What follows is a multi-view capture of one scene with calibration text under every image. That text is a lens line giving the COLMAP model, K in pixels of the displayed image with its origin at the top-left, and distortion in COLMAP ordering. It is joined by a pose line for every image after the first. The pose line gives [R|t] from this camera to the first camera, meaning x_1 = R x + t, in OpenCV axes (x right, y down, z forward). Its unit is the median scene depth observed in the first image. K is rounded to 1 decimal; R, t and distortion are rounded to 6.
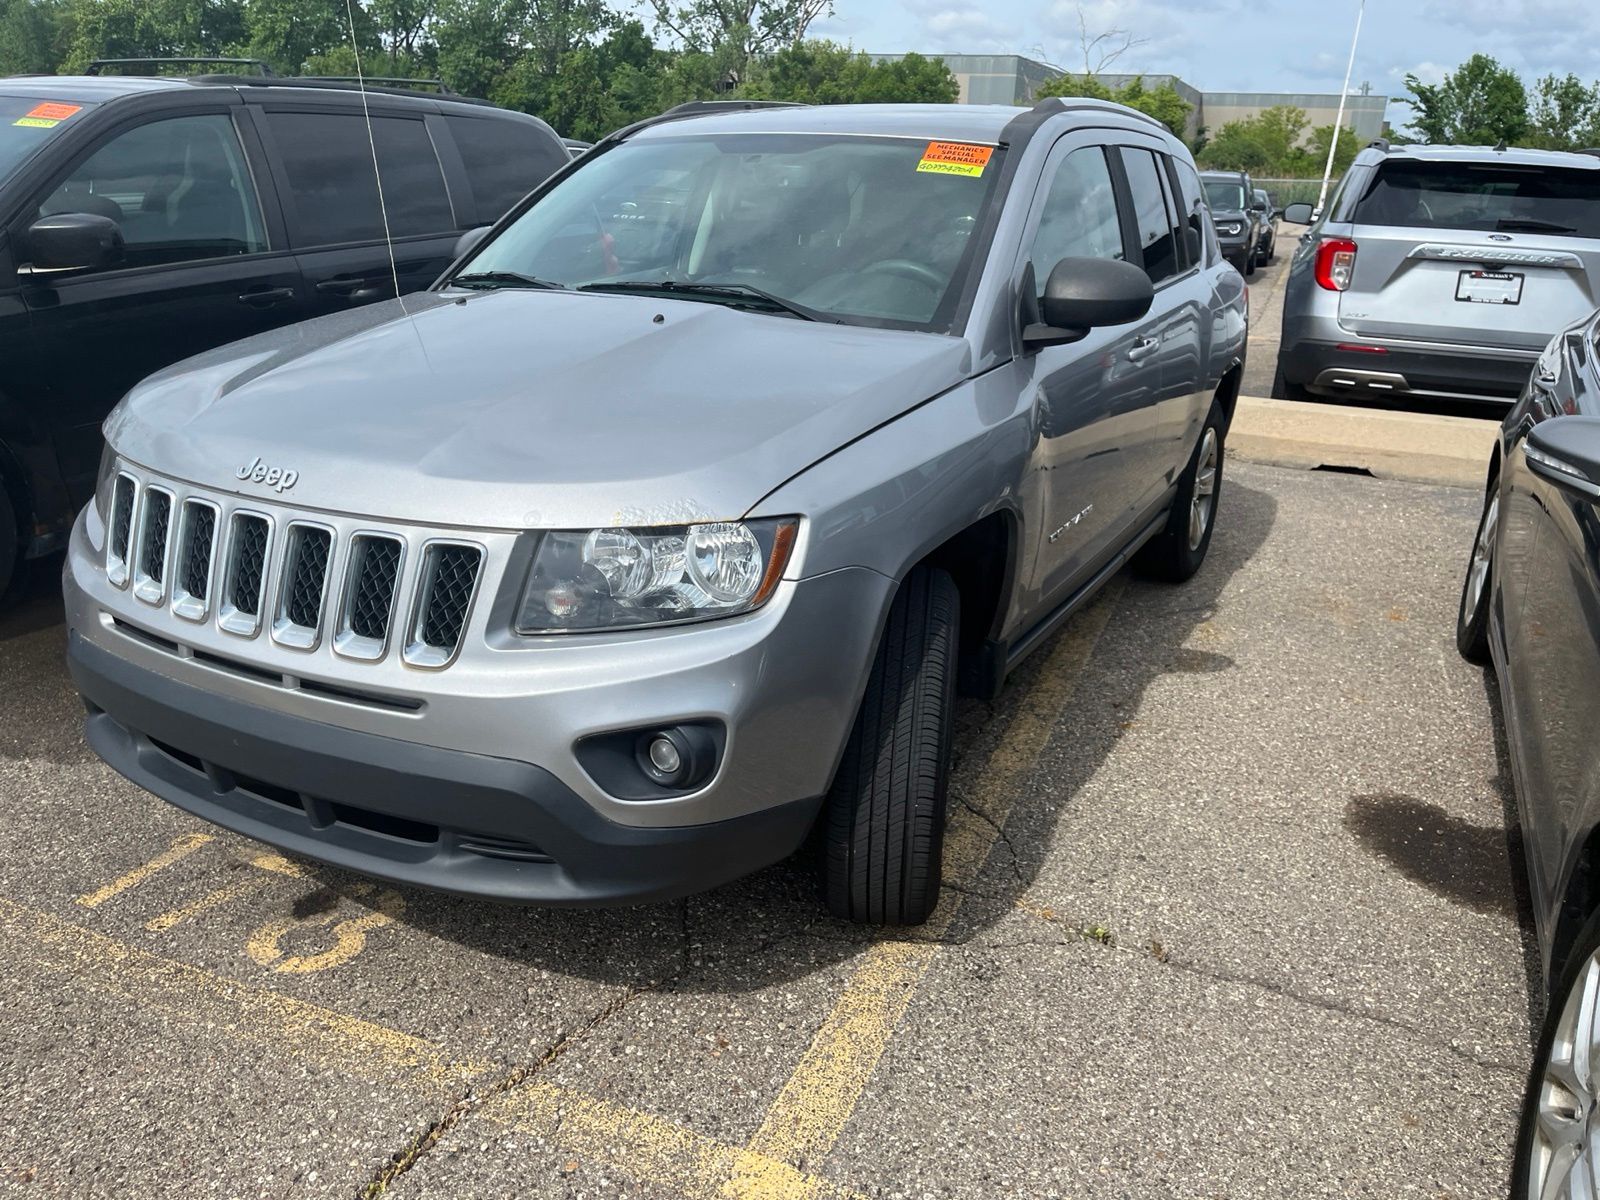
lens RADIAL K [[1237.9, 0, 819.3], [0, 1237.9, 566.9], [0, 0, 1]] dist [0.088534, -0.131154]
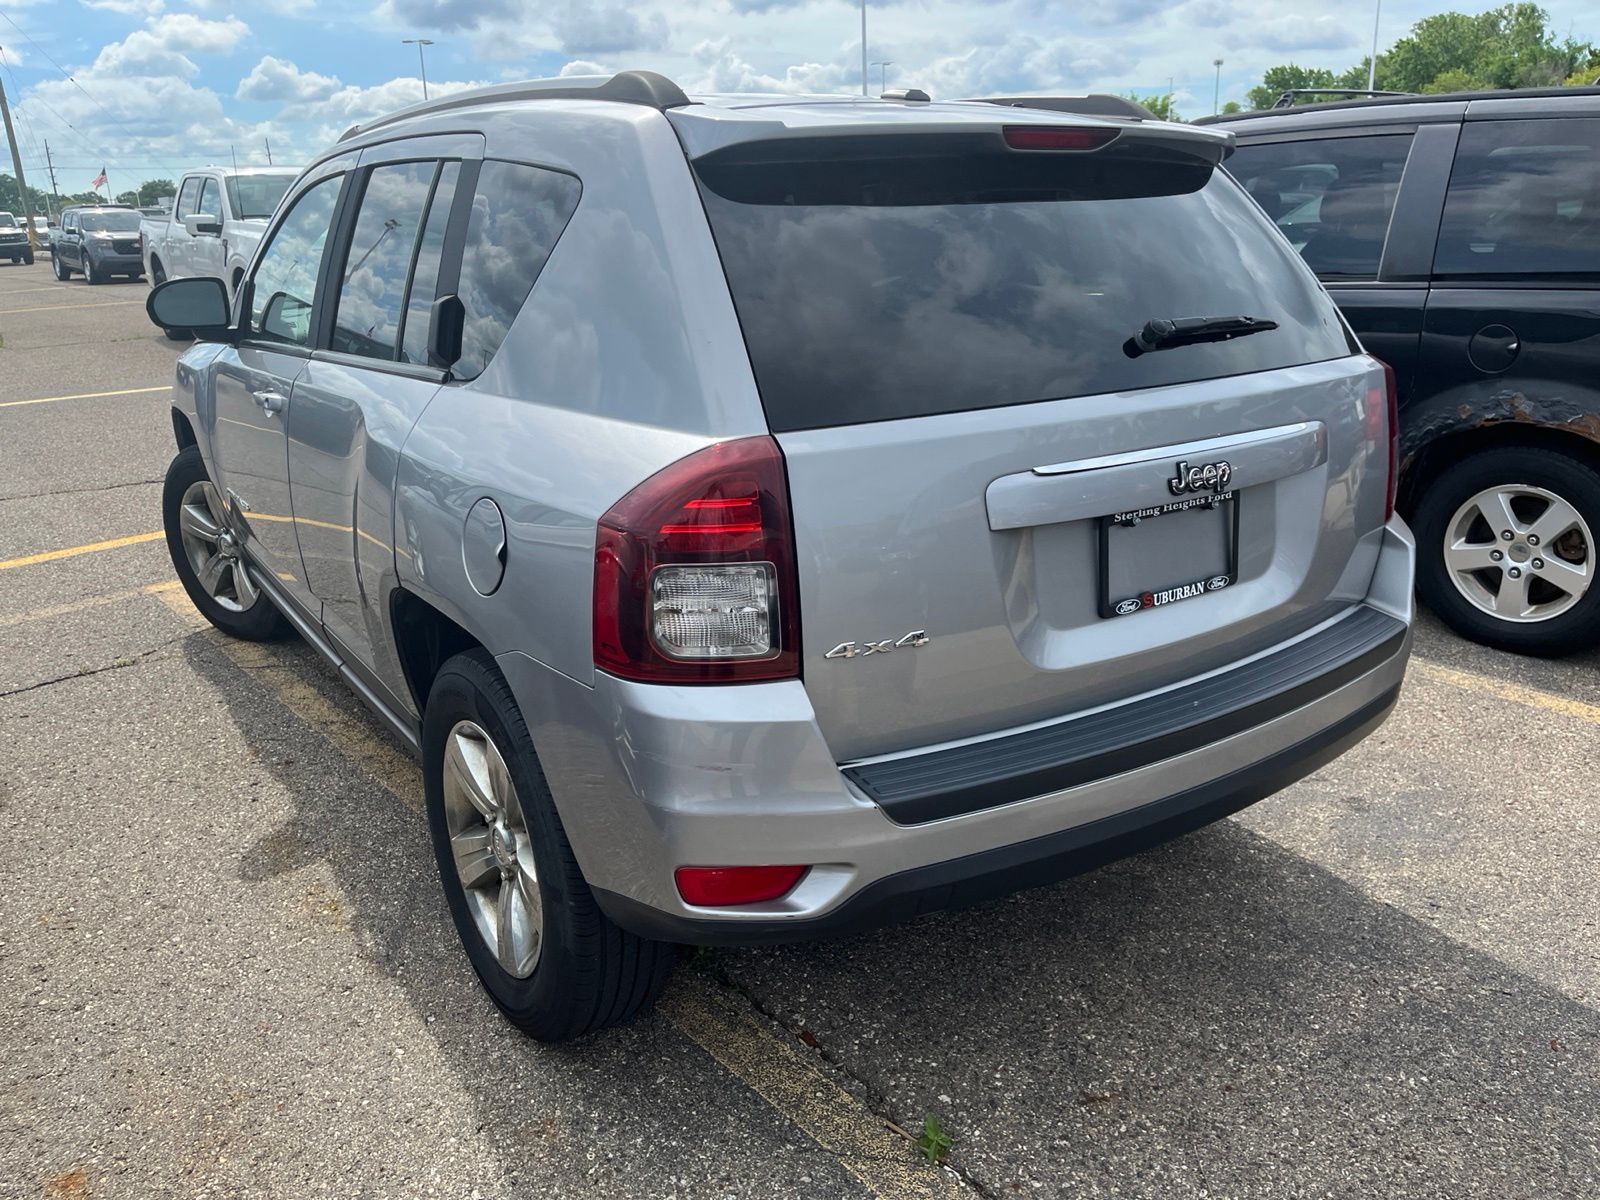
lens RADIAL K [[1196.3, 0, 800.0], [0, 1196.3, 600.0], [0, 0, 1]] dist [0.084902, -0.119022]
pose [[-0.466490, 0.244035, -0.850196, 0.820939], [-0.275910, 0.873084, 0.401992, -0.482614], [0.840393, 0.422103, -0.339954, 1.604546]]
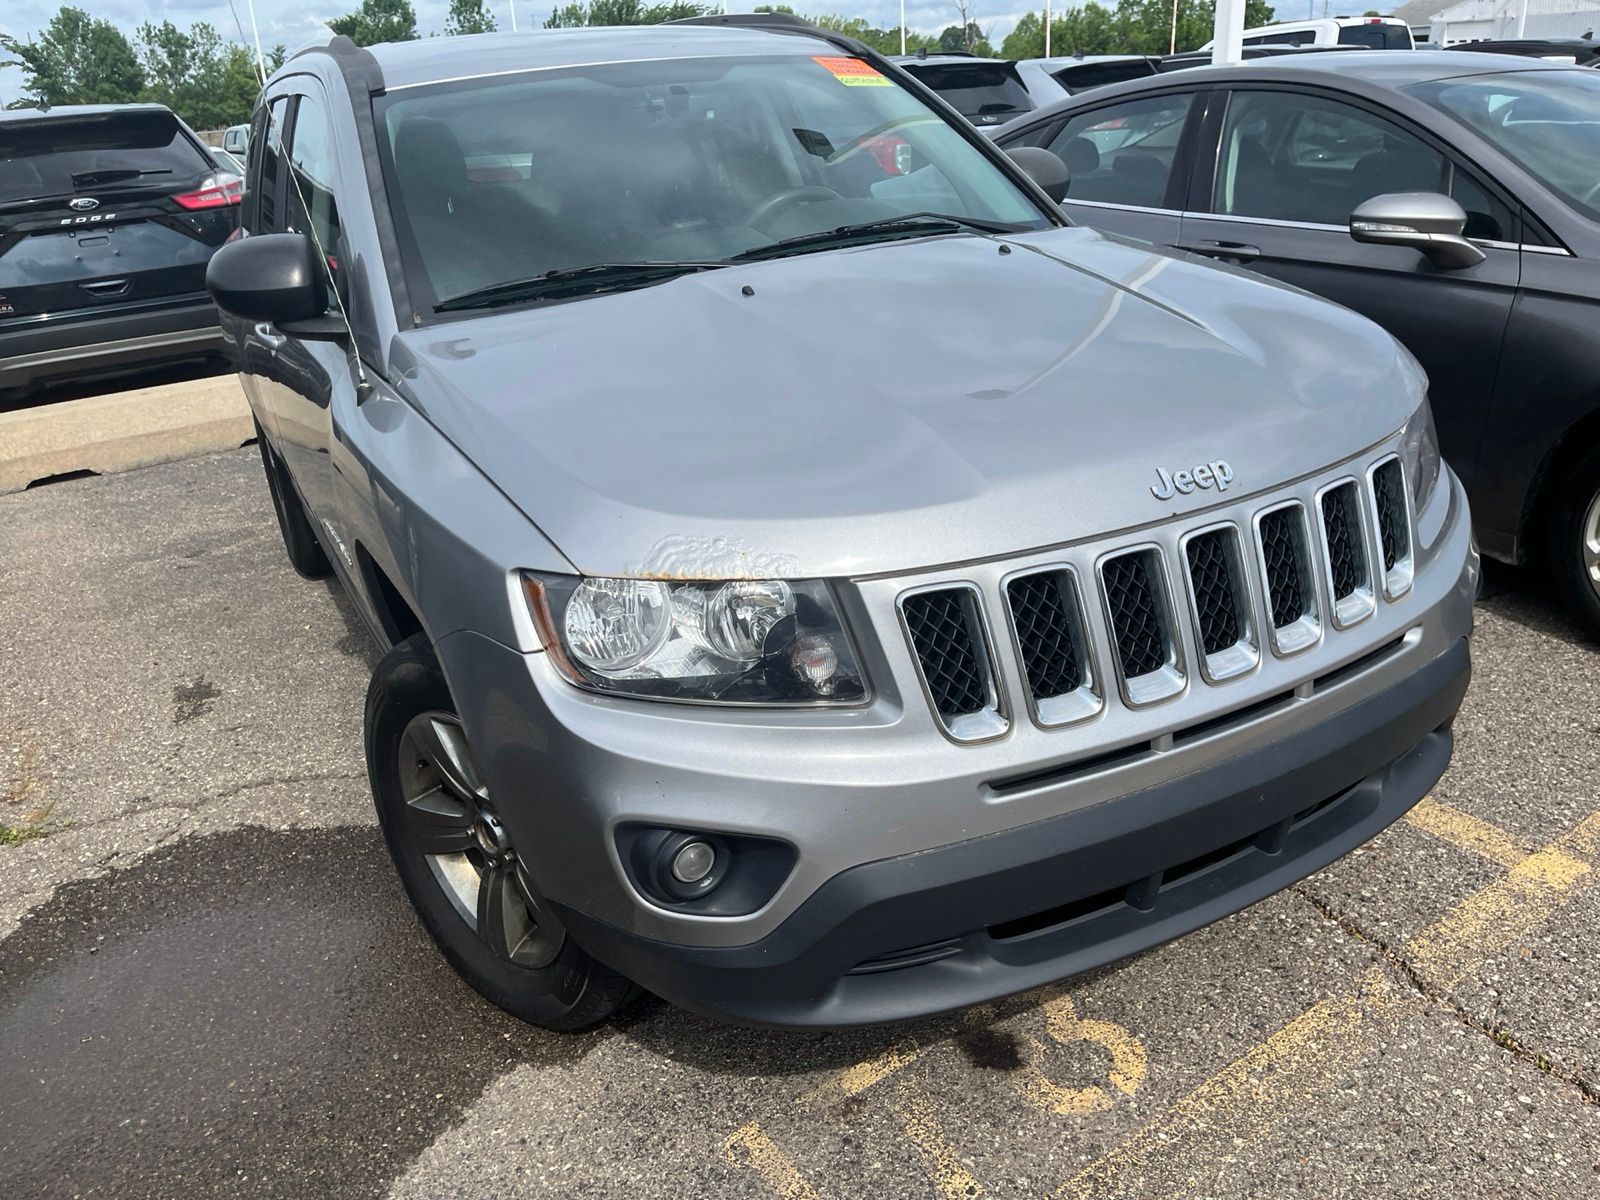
lens RADIAL K [[1196.8, 0, 796.5], [0, 1196.8, 618.2], [0, 0, 1]] dist [0.083041, -0.117674]
pose [[0.554045, -0.393384, 0.733678, -0.654214], [0.332681, 0.912503, 0.238039, -0.147927], [-0.763124, 0.112197, 0.636439, 0.400699]]
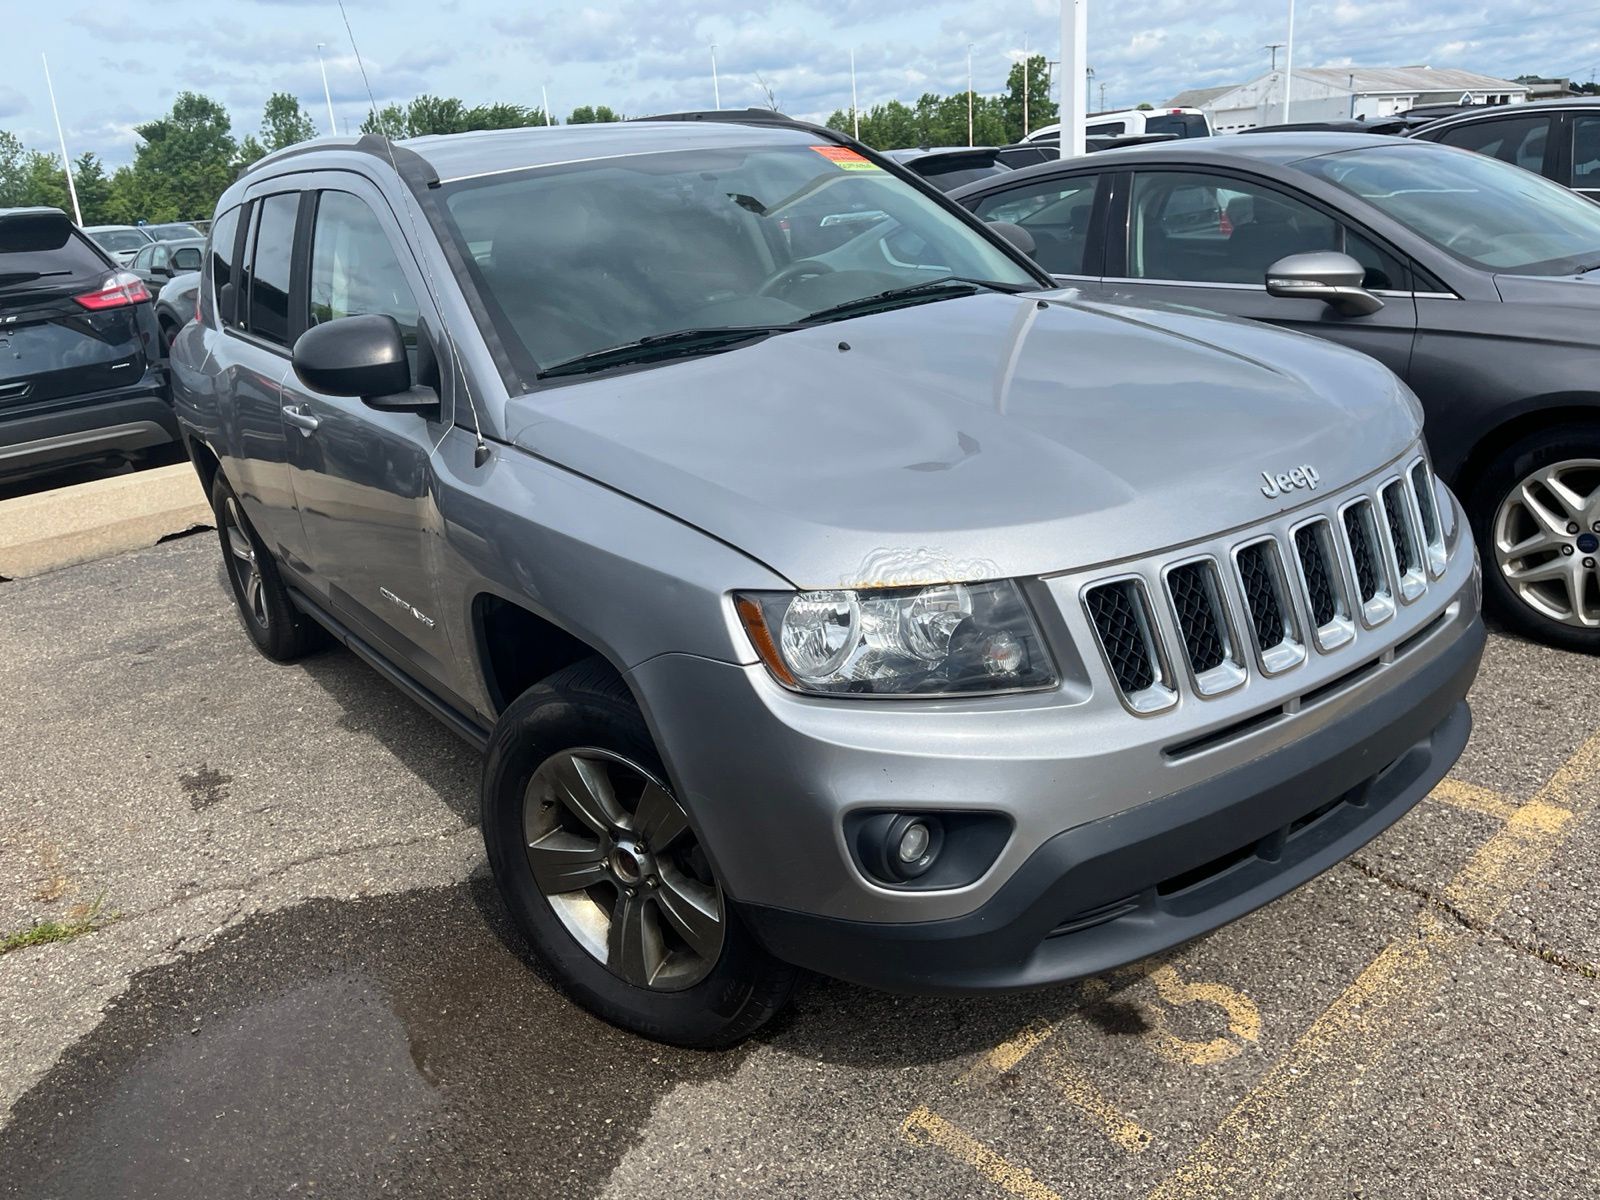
lens RADIAL K [[1193.9, 0, 794.0], [0, 1193.9, 596.4], [0, 0, 1]] dist [0.088517, -0.126302]
pose [[0.430439, -0.363239, 0.826305, -0.765559], [0.367178, 0.906749, 0.207331, -0.180675], [-0.824562, 0.214158, 0.523674, 0.477936]]
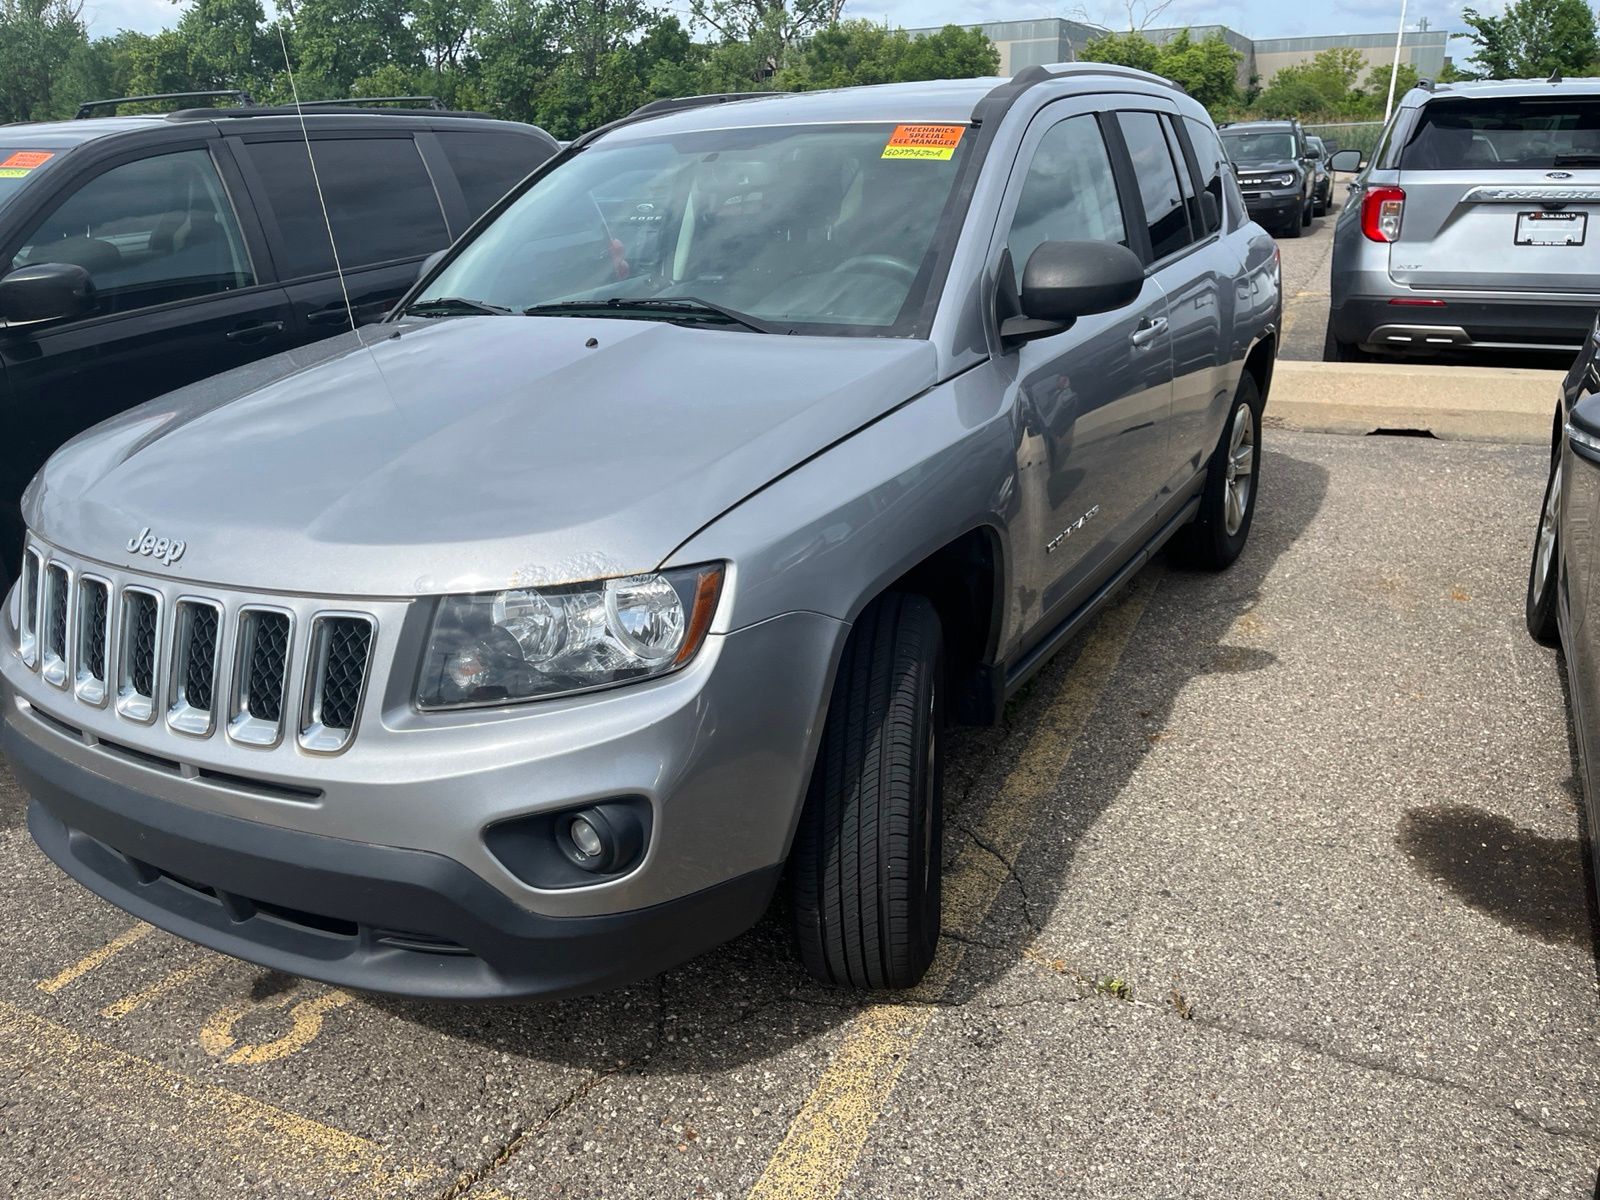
lens RADIAL K [[1235.7, 0, 802.5], [0, 1235.7, 564.8], [0, 0, 1]] dist [0.095463, -0.135156]
pose [[0.996253, -0.054640, -0.067039, 0.053229], [0.055359, 0.998427, 0.008906, -0.023192], [0.066447, -0.012584, 0.997711, 0.058620]]
